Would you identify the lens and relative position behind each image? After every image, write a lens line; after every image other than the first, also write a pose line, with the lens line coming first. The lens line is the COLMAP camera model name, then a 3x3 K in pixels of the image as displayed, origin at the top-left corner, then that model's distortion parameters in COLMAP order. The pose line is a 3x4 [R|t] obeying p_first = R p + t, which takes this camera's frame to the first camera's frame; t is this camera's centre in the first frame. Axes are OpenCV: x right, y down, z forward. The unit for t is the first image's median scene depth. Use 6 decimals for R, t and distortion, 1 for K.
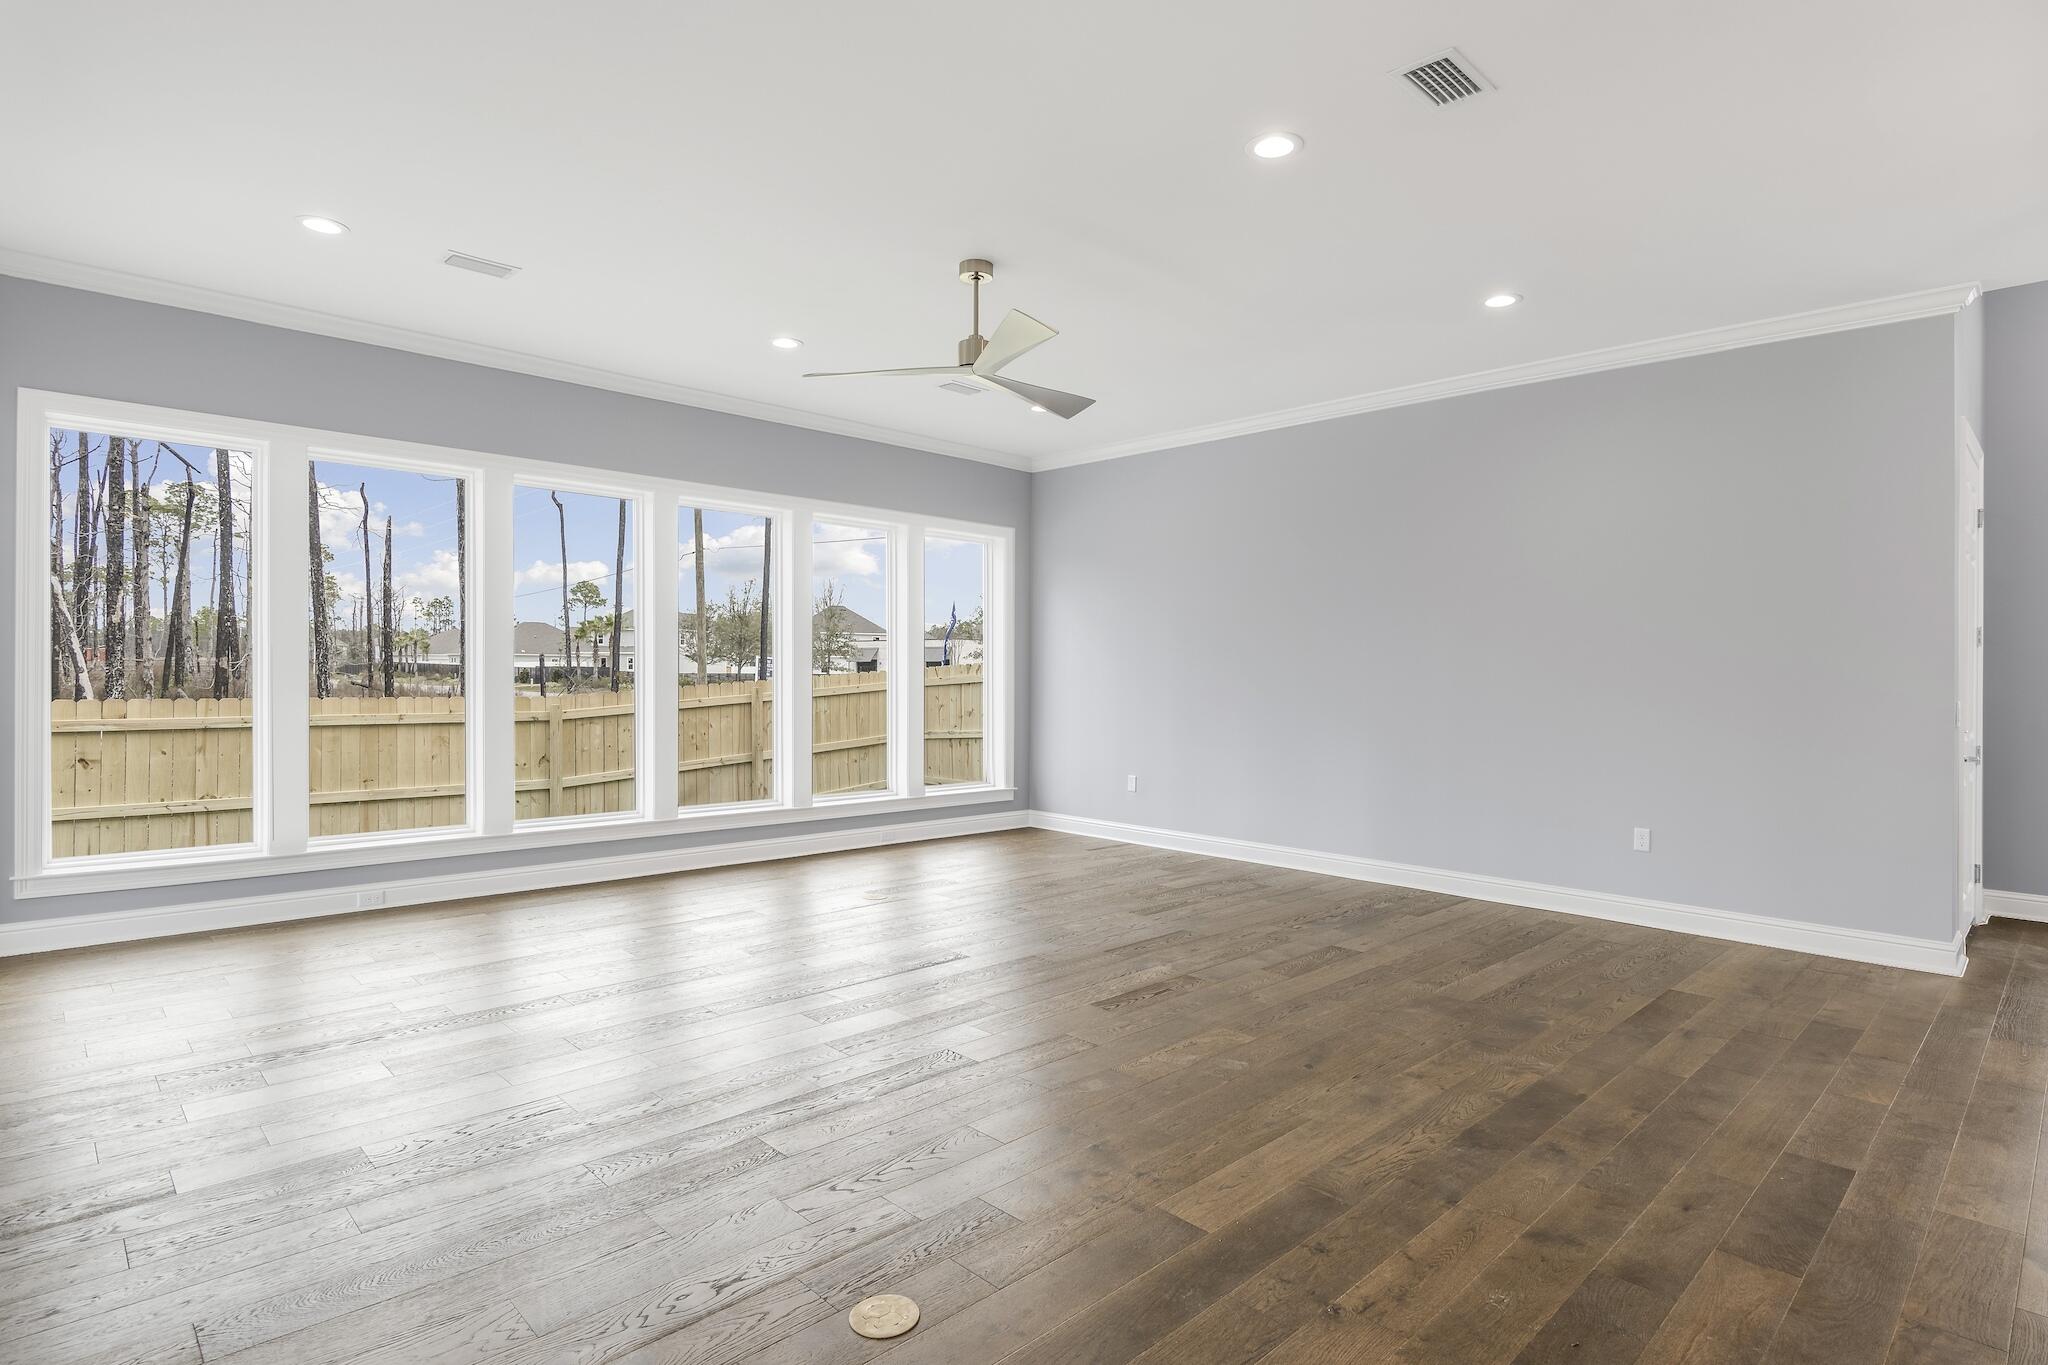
lens RADIAL K [[1067.6, 0, 1021.3], [0, 1067.6, 674.6], [0, 0, 1]] dist [-0.010407, 0.002270]
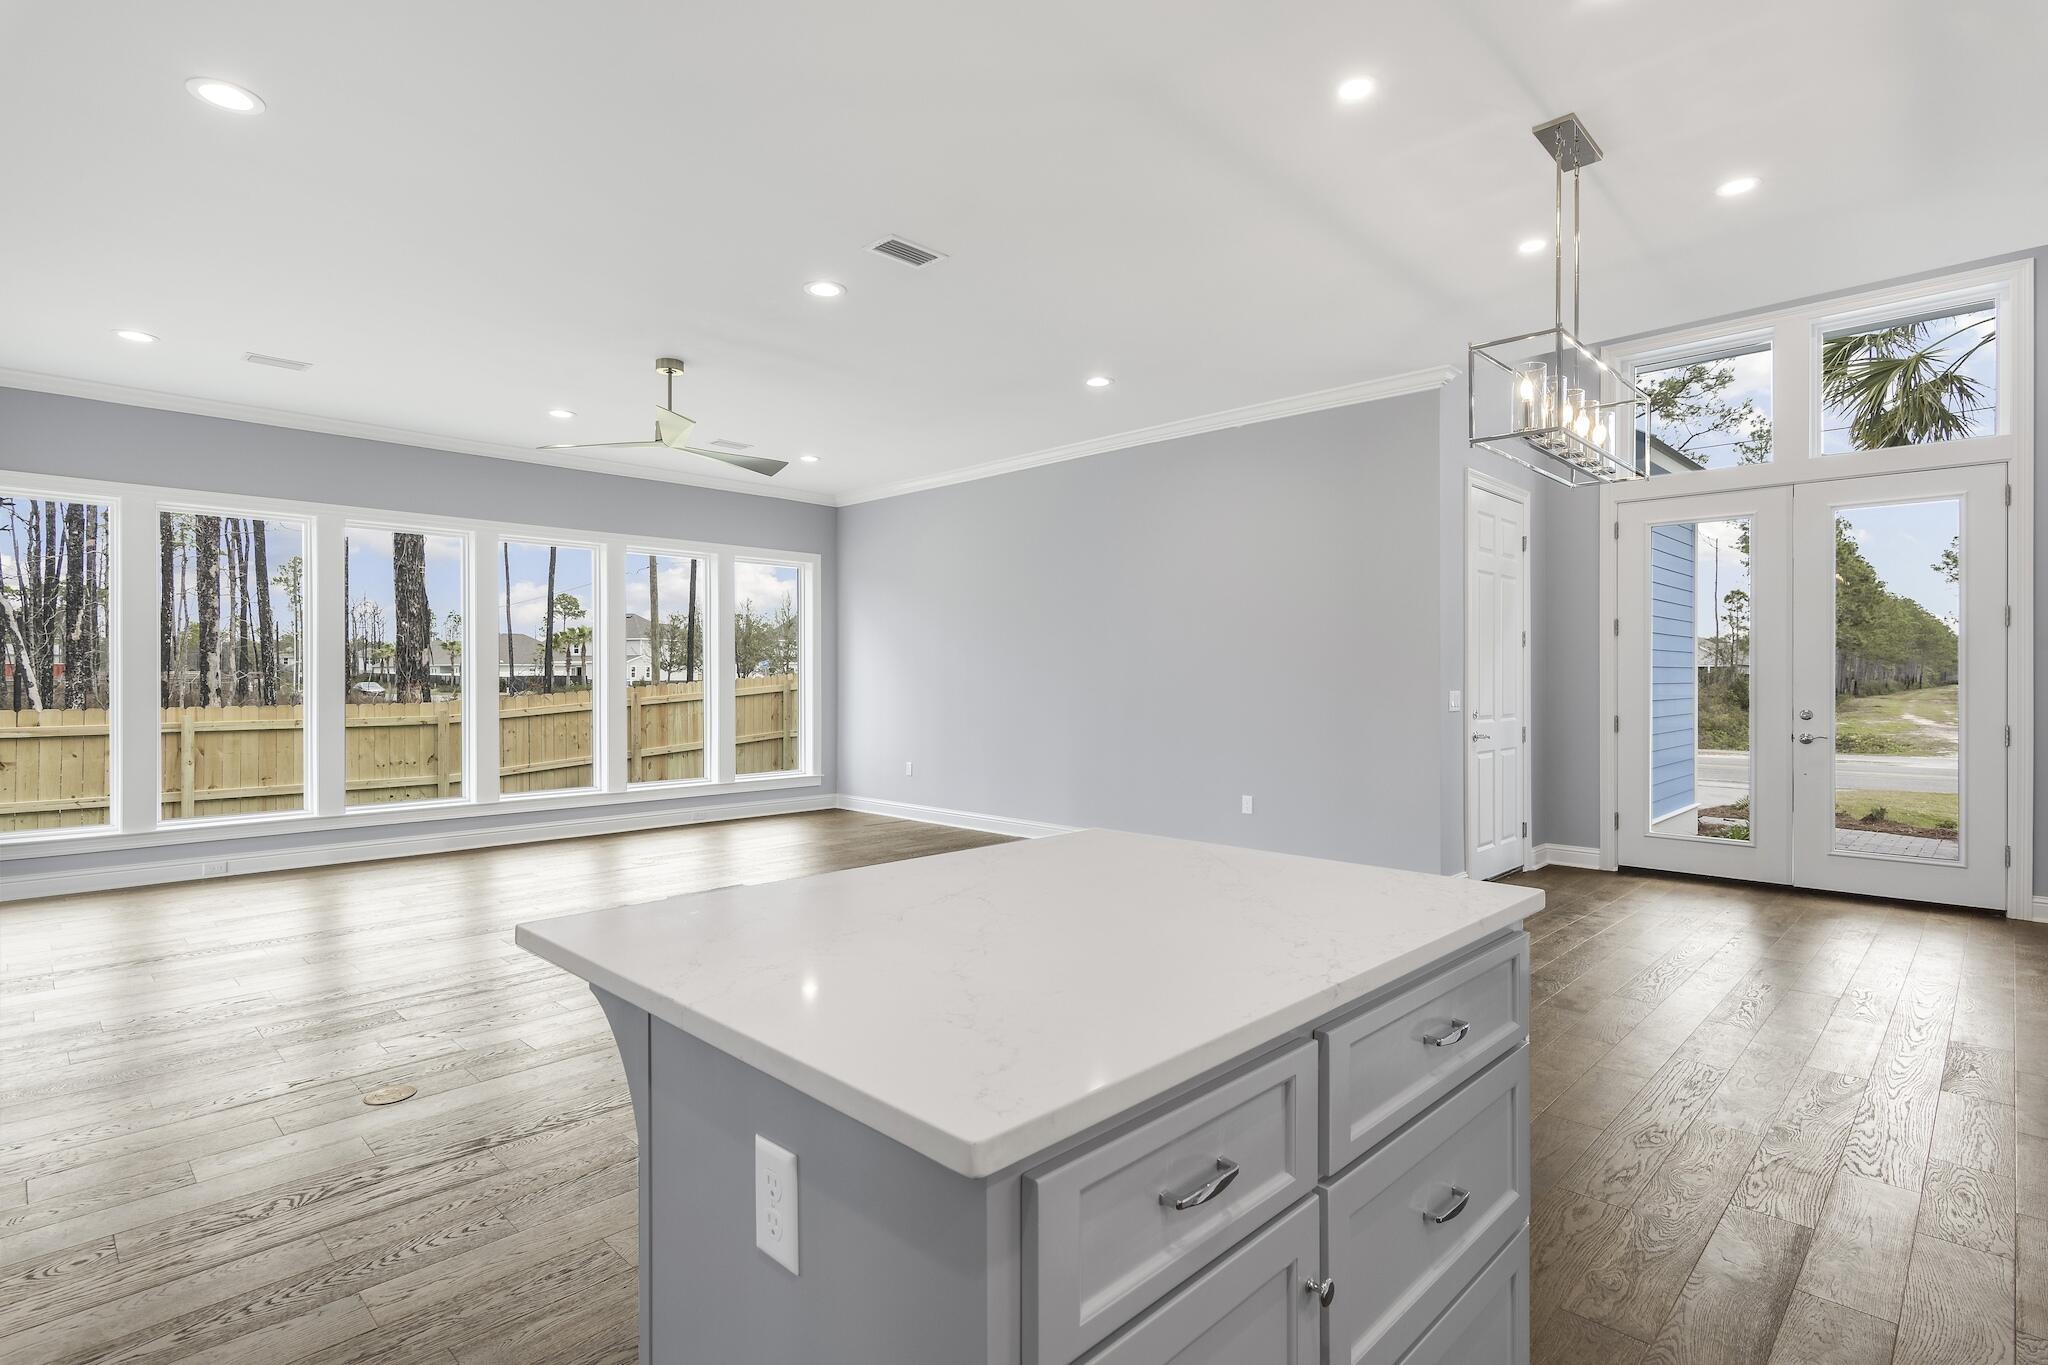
lens RADIAL K [[1009.2, 0, 1016.4], [0, 1009.2, 675.1], [0, 0, 1]] dist [0.002594, -0.000617]
pose [[0.999582, -0.011897, 0.026337, 0.162211], [0.011955, 0.999926, -0.002039, 0.000216], [-0.026311, 0.002353, 0.999651, -0.108679]]
